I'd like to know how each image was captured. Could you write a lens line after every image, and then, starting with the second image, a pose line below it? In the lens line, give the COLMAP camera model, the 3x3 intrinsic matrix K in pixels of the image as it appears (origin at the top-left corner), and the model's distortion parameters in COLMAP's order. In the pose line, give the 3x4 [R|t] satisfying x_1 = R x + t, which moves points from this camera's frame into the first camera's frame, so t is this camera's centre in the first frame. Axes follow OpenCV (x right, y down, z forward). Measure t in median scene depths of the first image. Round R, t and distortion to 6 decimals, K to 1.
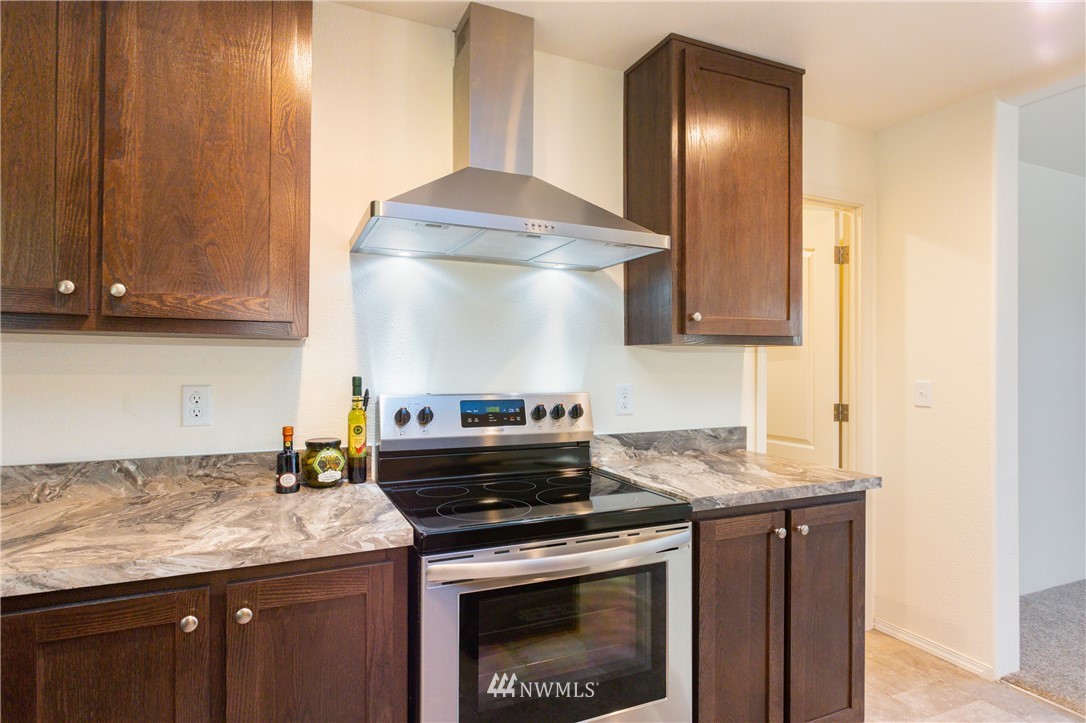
lens RADIAL K [[591.6, 0, 540.7], [0, 591.6, 359.0], [0, 0, 1]] dist [-0.005579, 0.005274]
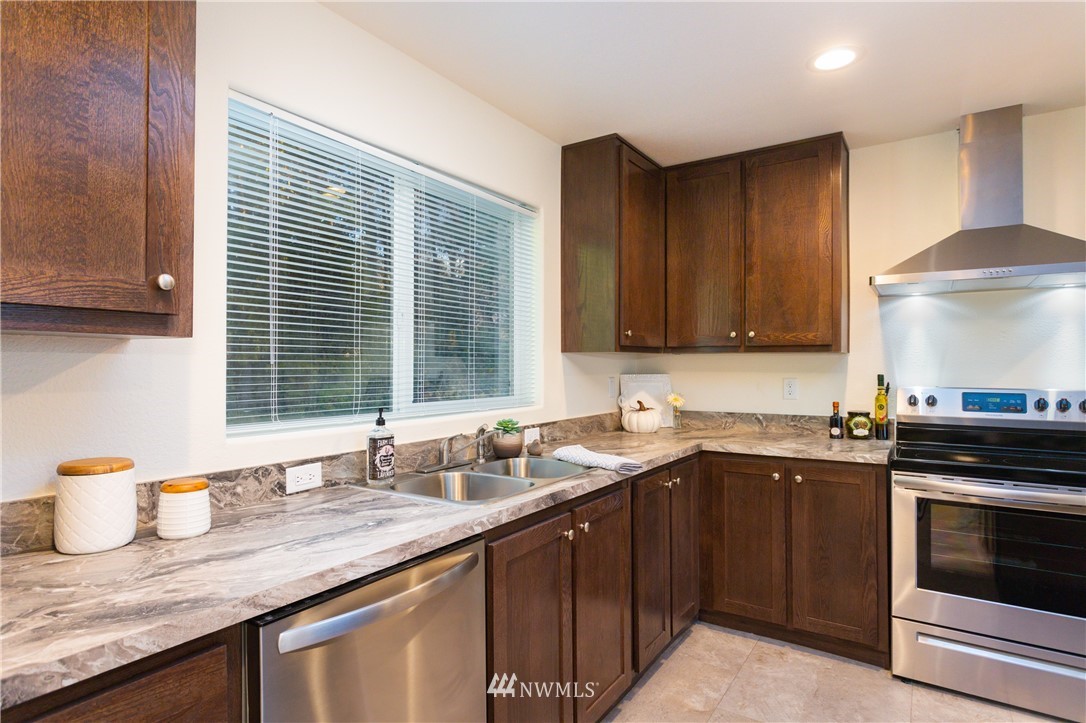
lens RADIAL K [[591.6, 0, 533.4], [0, 591.6, 362.7], [0, 0, 1]] dist [-0.005579, 0.005274]
pose [[0.526087, -0.010352, -0.850368, 0.602093], [0.009267, 0.999936, -0.006440, -0.001166], [0.850380, -0.004492, 0.526150, -0.706084]]
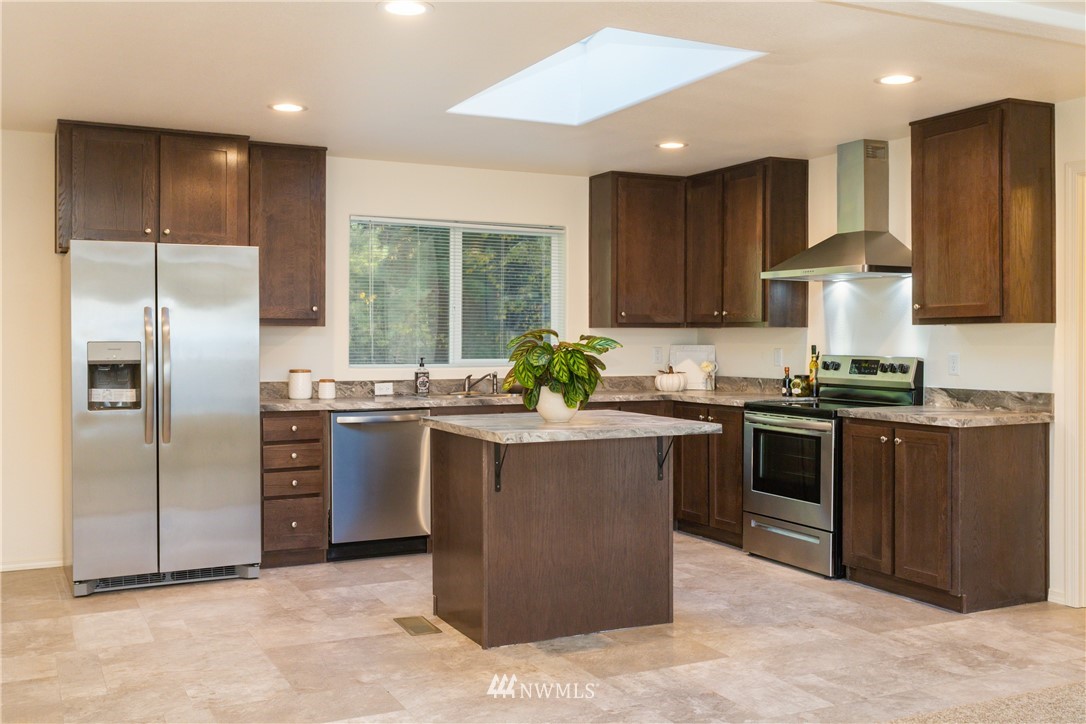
lens RADIAL K [[1107.1, 0, 544.3], [0, 1107.1, 357.1], [0, 0, 1]] dist [0.070511, 0.000000]
pose [[0.044759, 0.011614, -0.998930, 3.646453], [0.004076, 0.999922, 0.011808, 0.023061], [0.998989, -0.004600, 0.044708, -0.096990]]
